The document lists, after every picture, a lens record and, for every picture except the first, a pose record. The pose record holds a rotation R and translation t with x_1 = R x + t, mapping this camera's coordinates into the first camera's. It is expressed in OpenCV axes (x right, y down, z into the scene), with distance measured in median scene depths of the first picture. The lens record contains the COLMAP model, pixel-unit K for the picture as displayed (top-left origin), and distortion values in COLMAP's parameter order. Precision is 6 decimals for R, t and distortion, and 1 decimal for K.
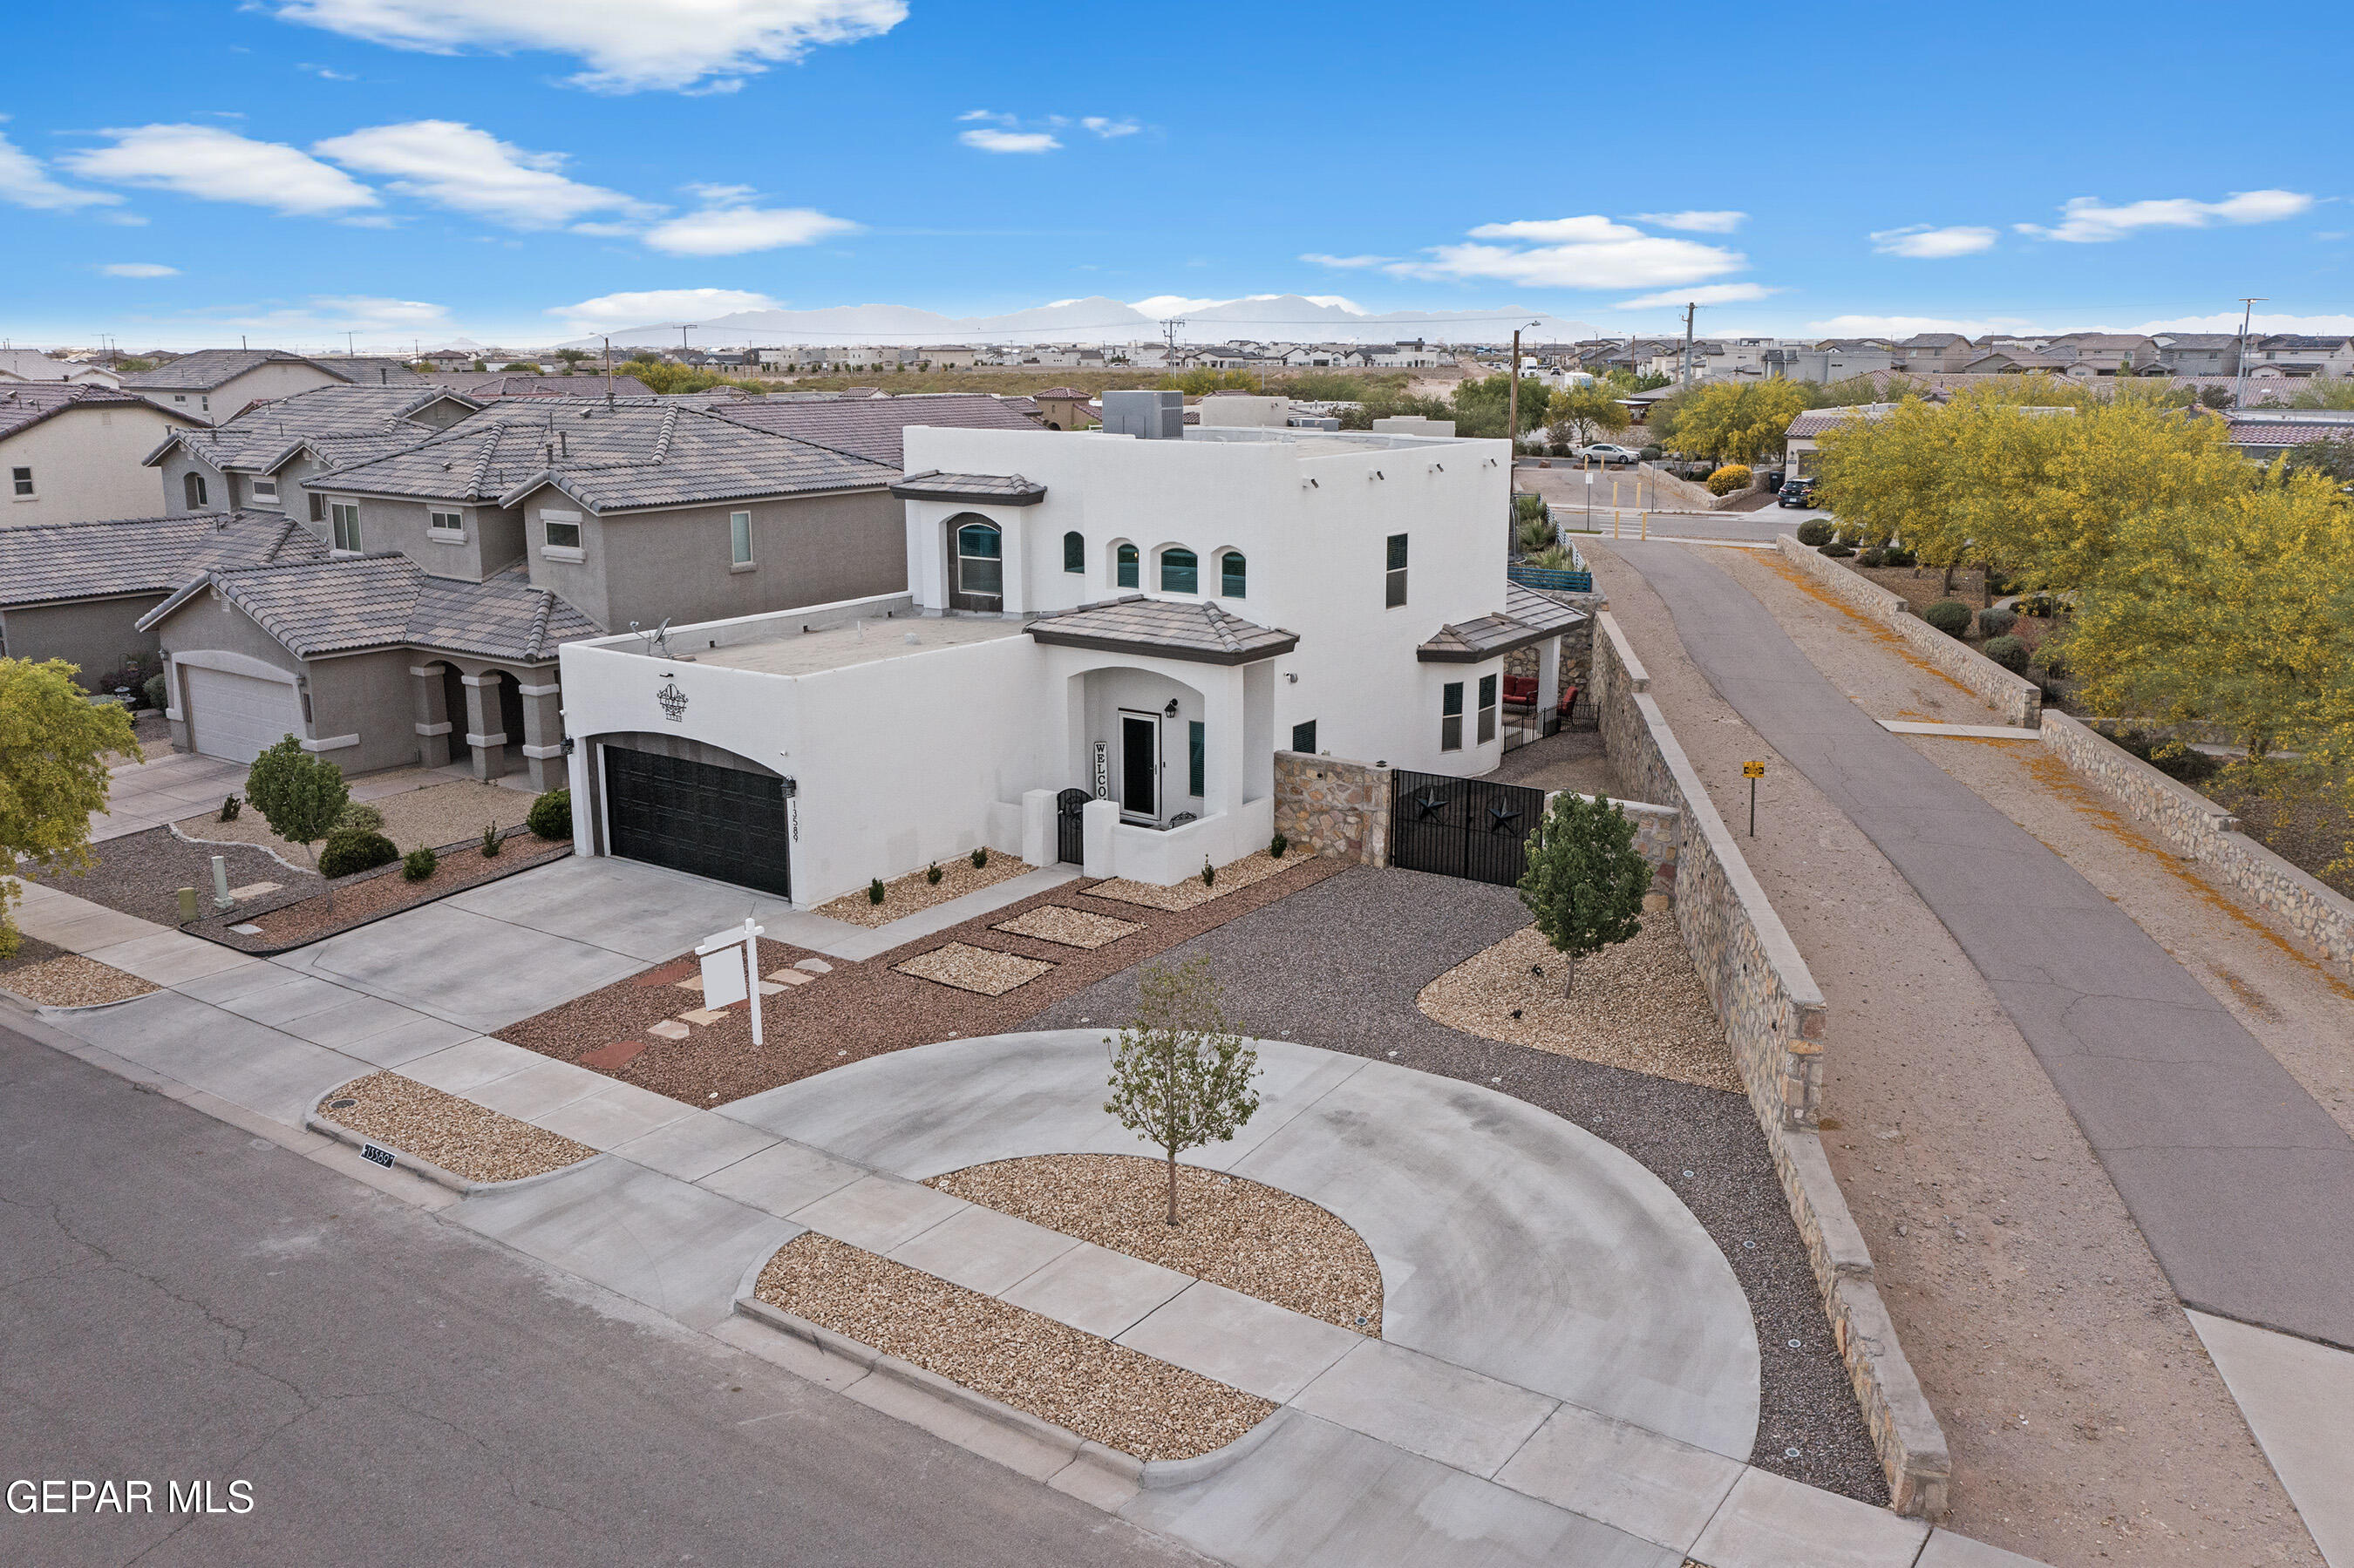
lens RADIAL K [[1873.3, 0, 1188.1], [0, 1873.3, 794.4], [0, 0, 1]] dist [-0.017946, 0.000614]
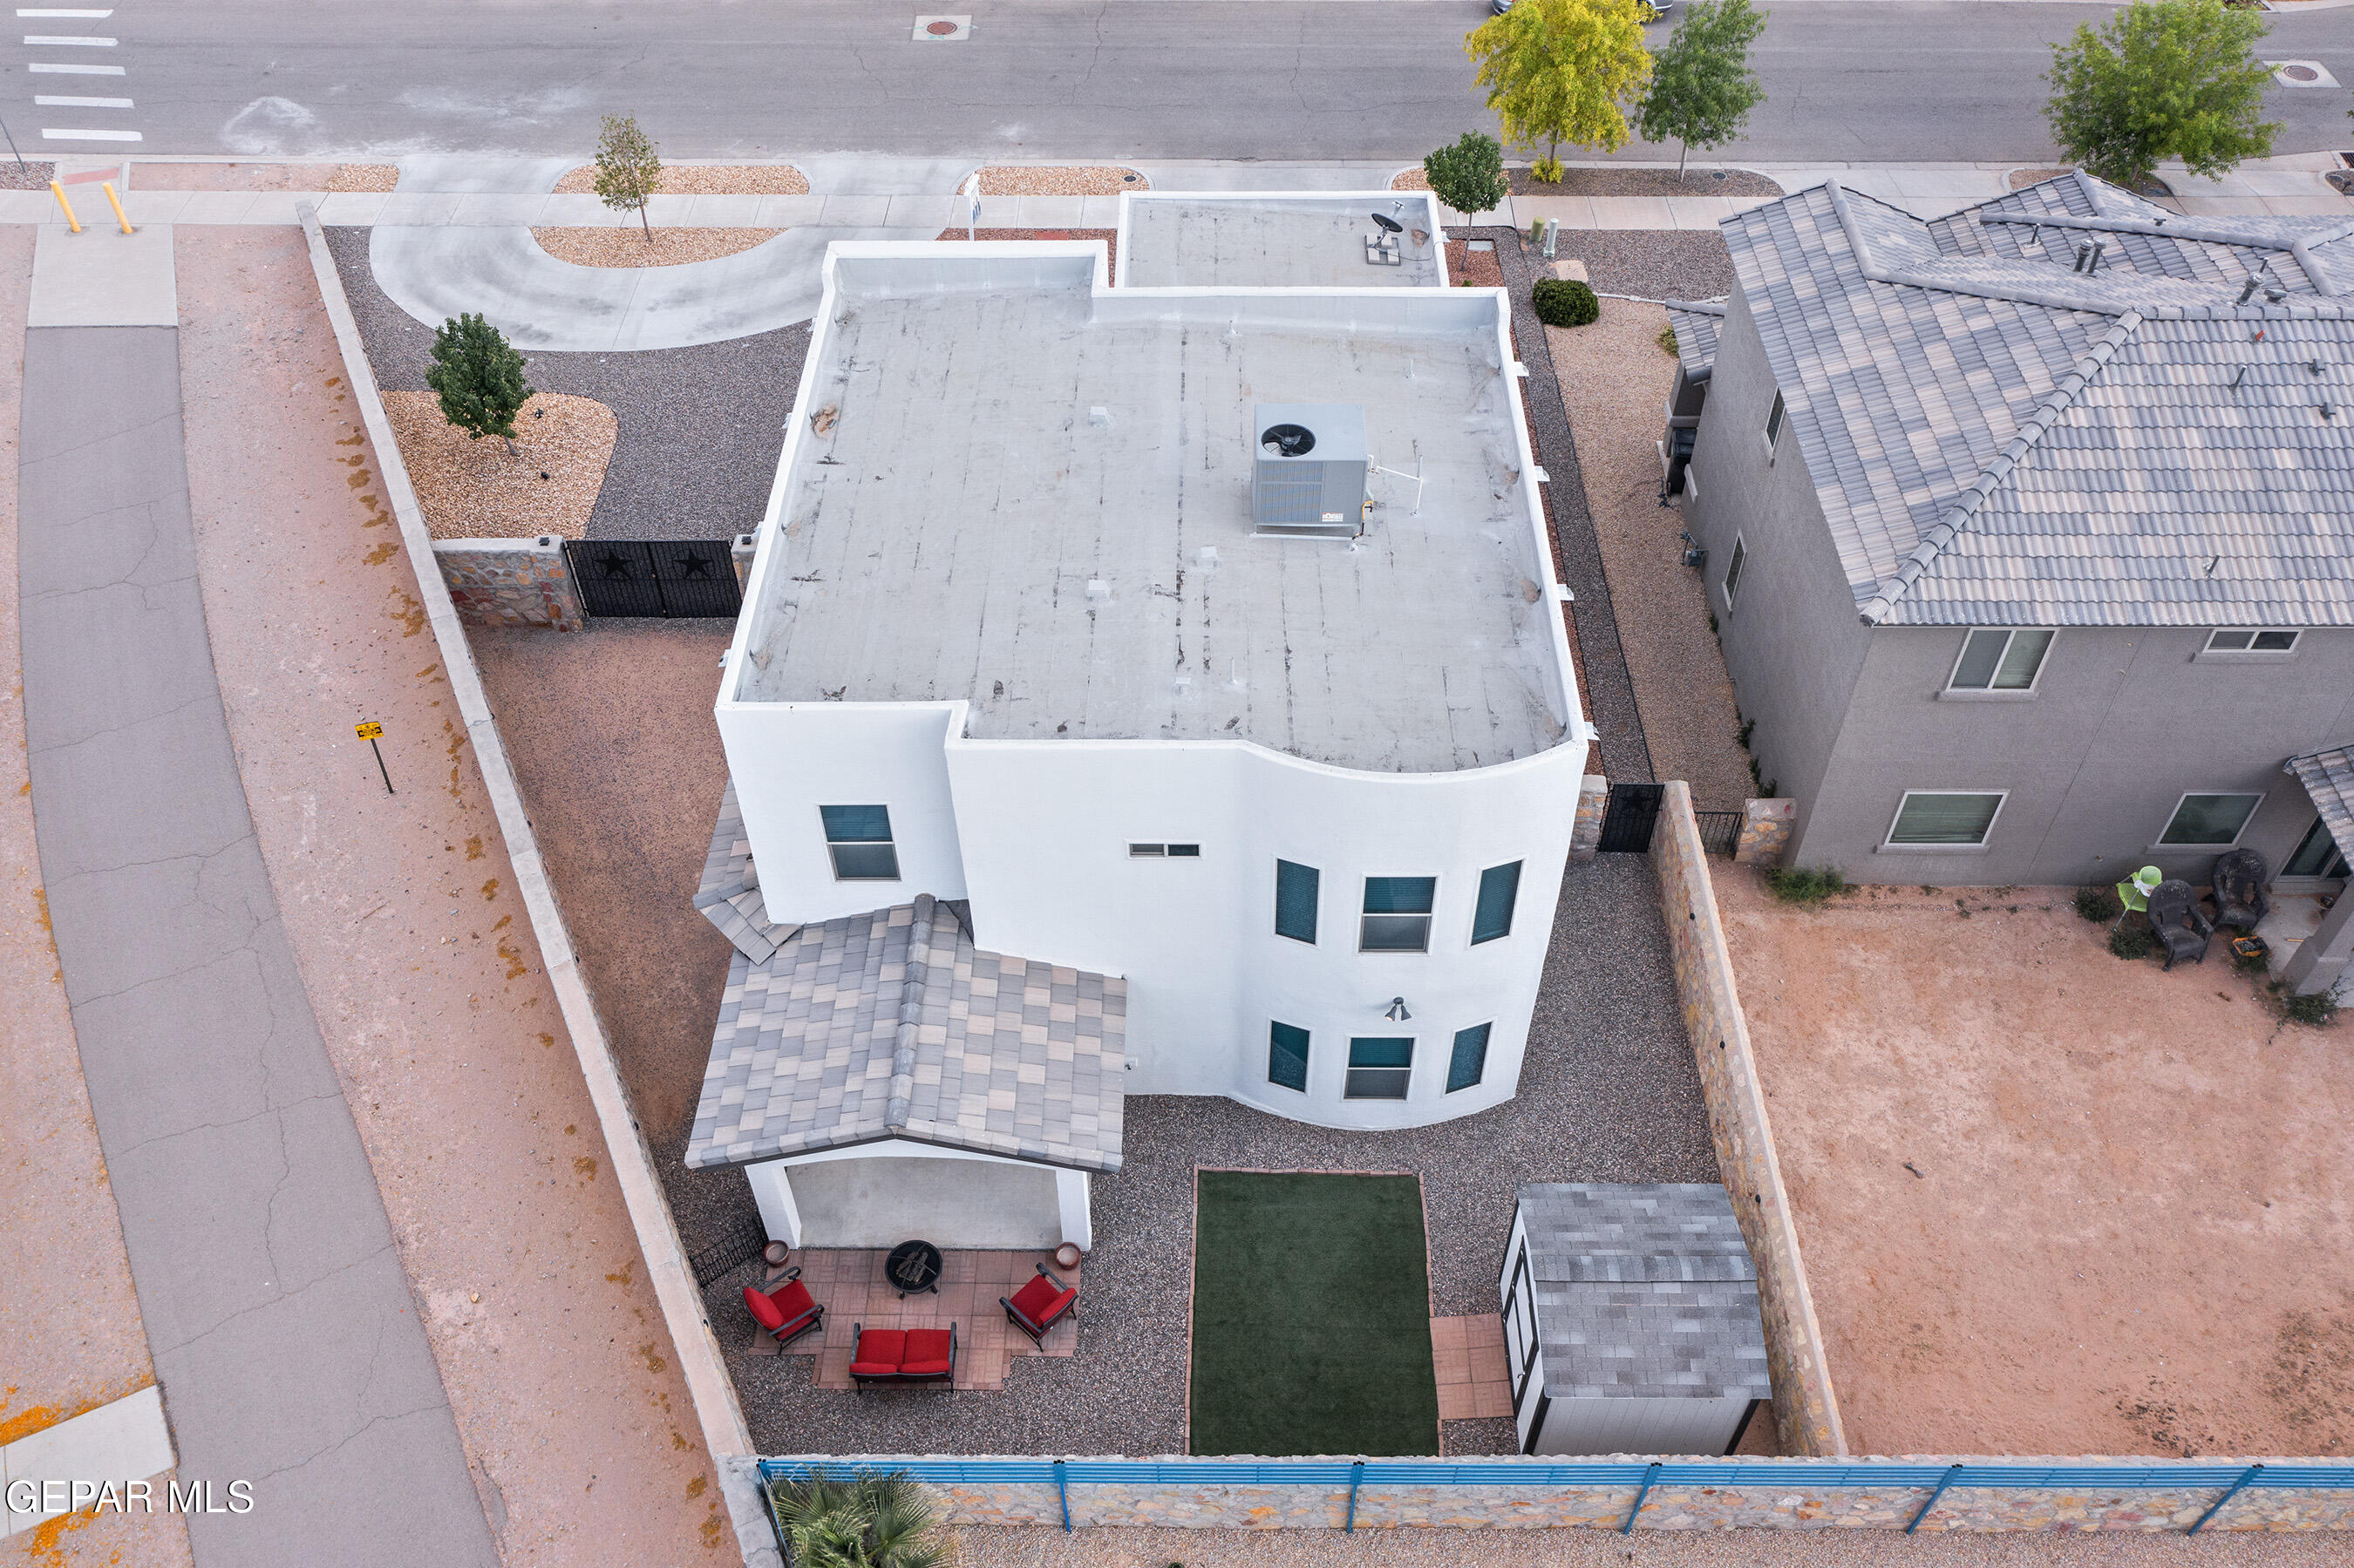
lens RADIAL K [[1851.8, 0, 1177.0], [0, 1851.8, 784.0], [0, 0, 1]] dist [-0.007703, 0.005900]
pose [[-0.823538, 0.421181, -0.379989, 0.378028], [-0.127362, 0.515478, 0.847385, -0.886612], [0.552778, 0.746250, -0.370873, 1.749450]]
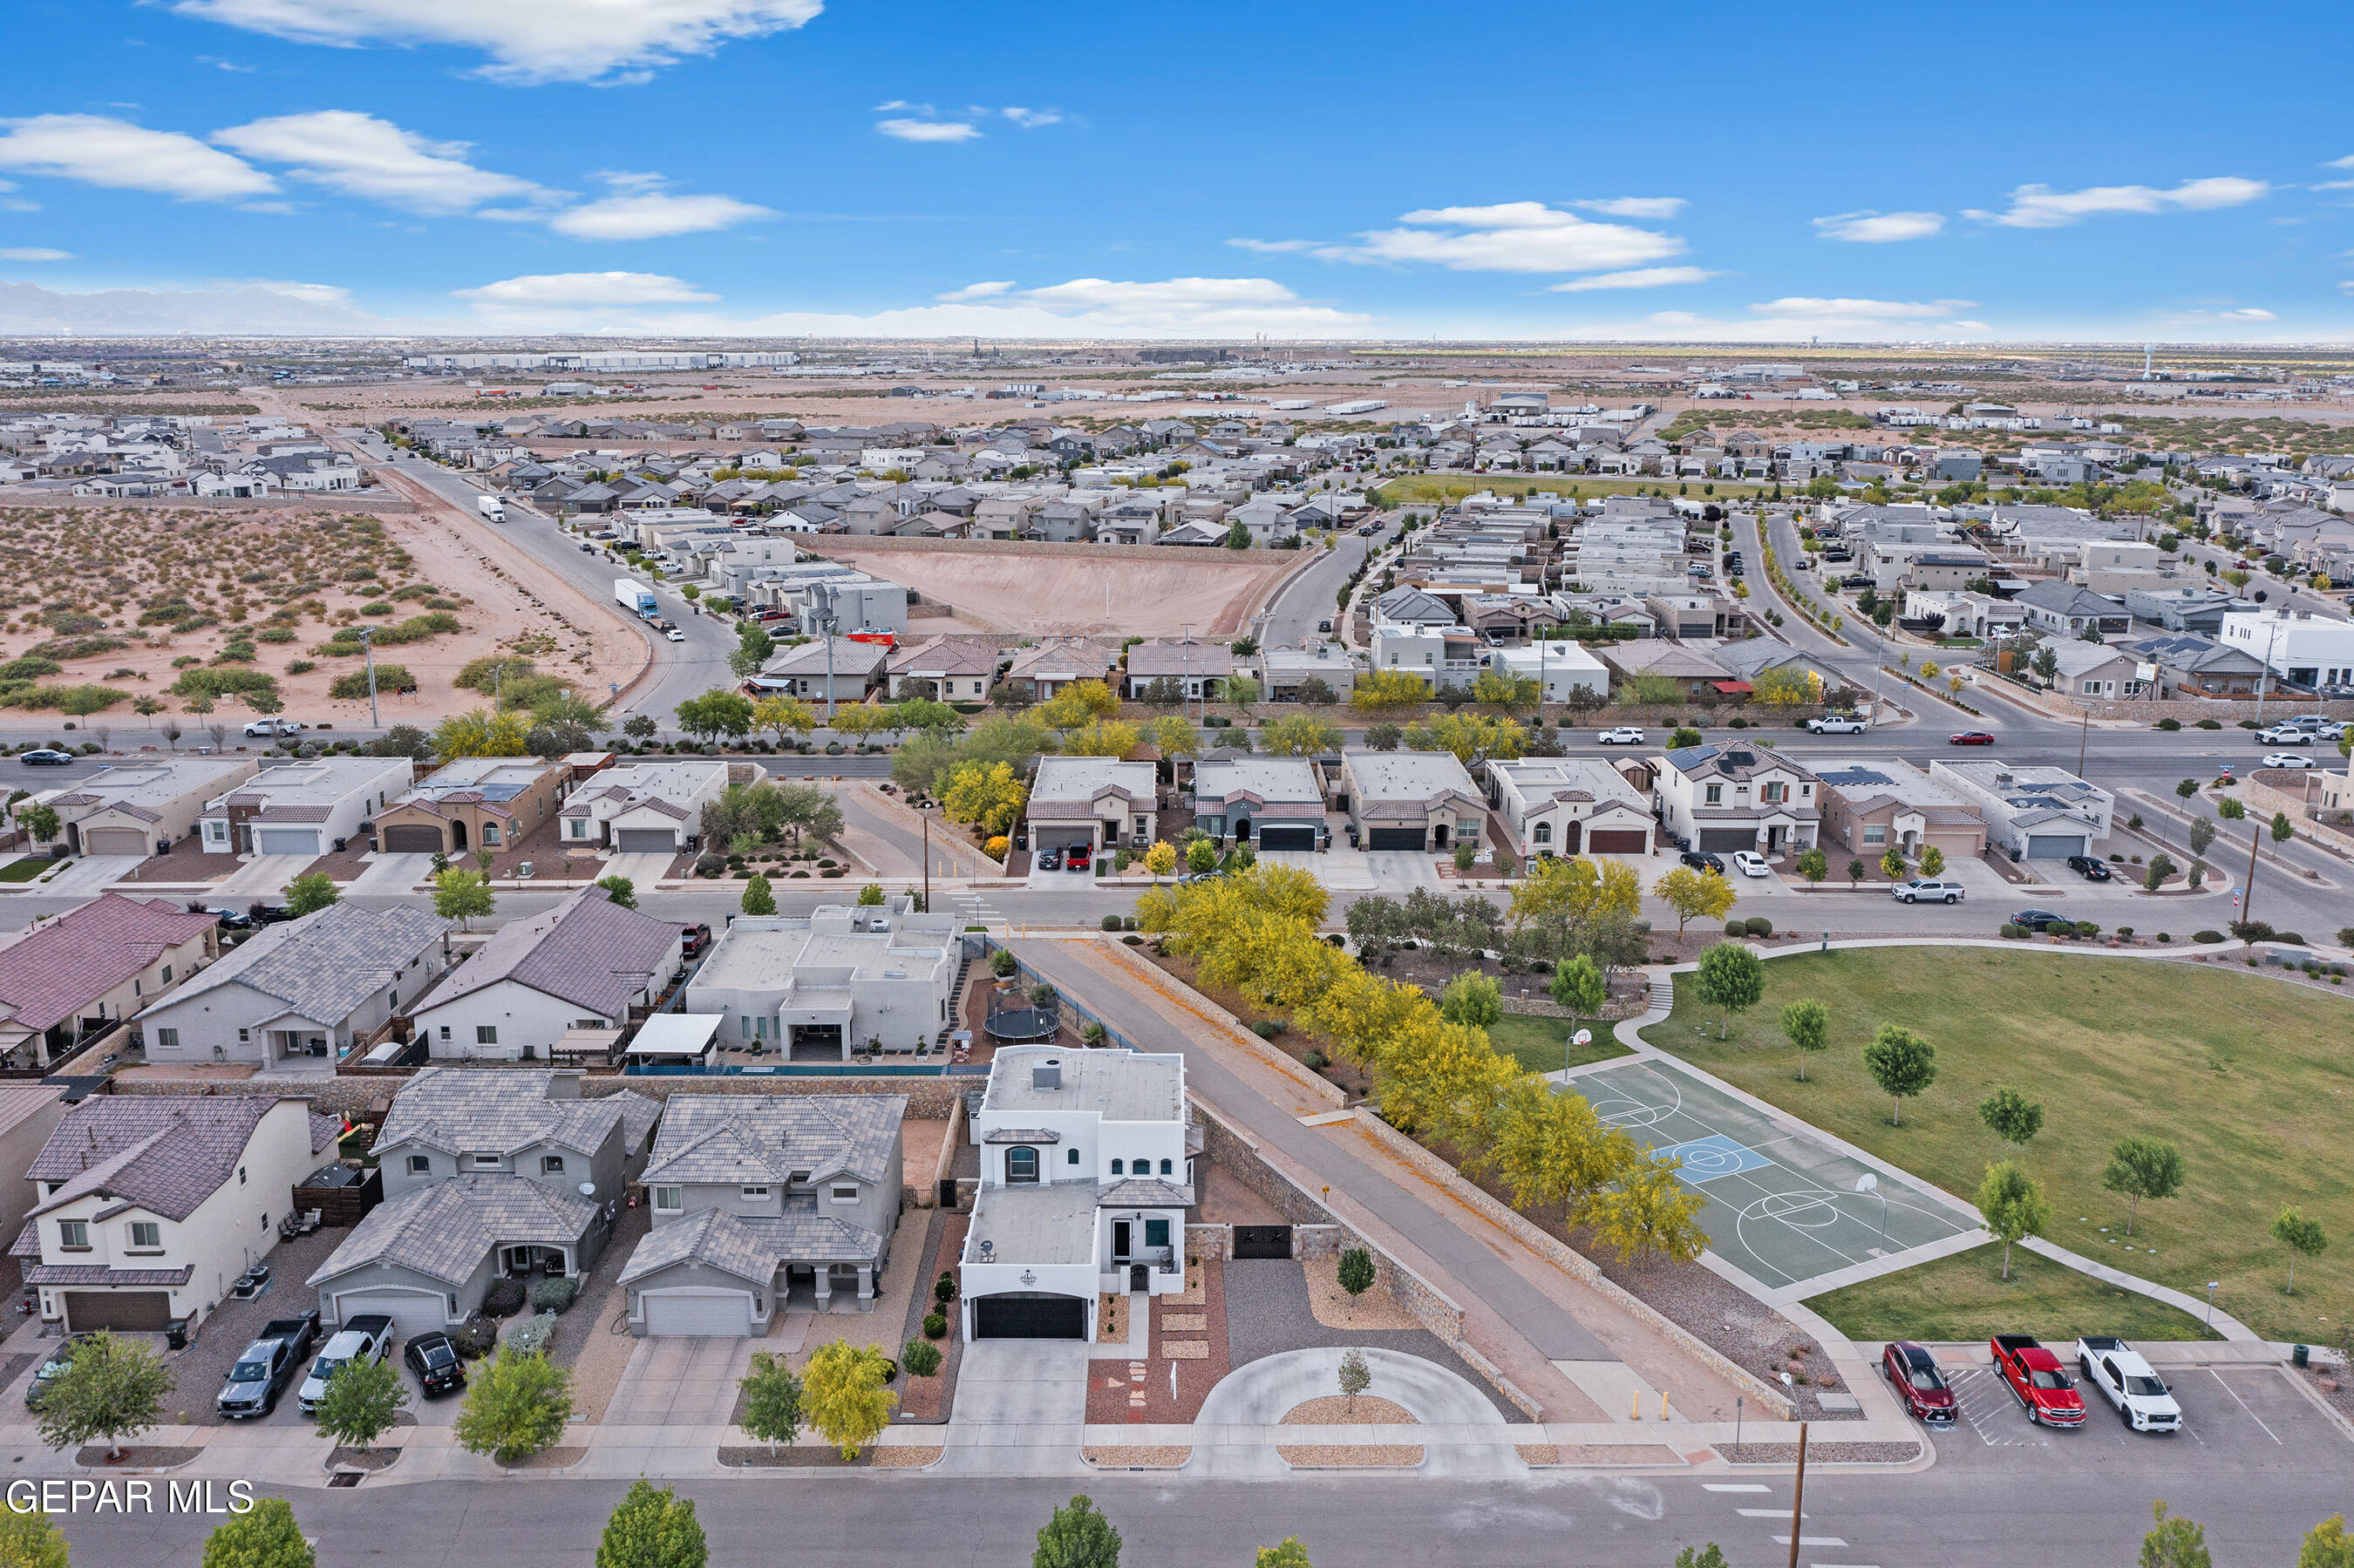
lens RADIAL K [[1873.3, 0, 1188.1], [0, 1873.3, 794.4], [0, 0, 1]] dist [-0.017946, 0.000614]
pose [[0.806628, -0.140840, 0.574034, -1.621993], [0.127575, 0.989789, 0.063580, -0.930286], [-0.577127, 0.021947, 0.816359, -1.408402]]
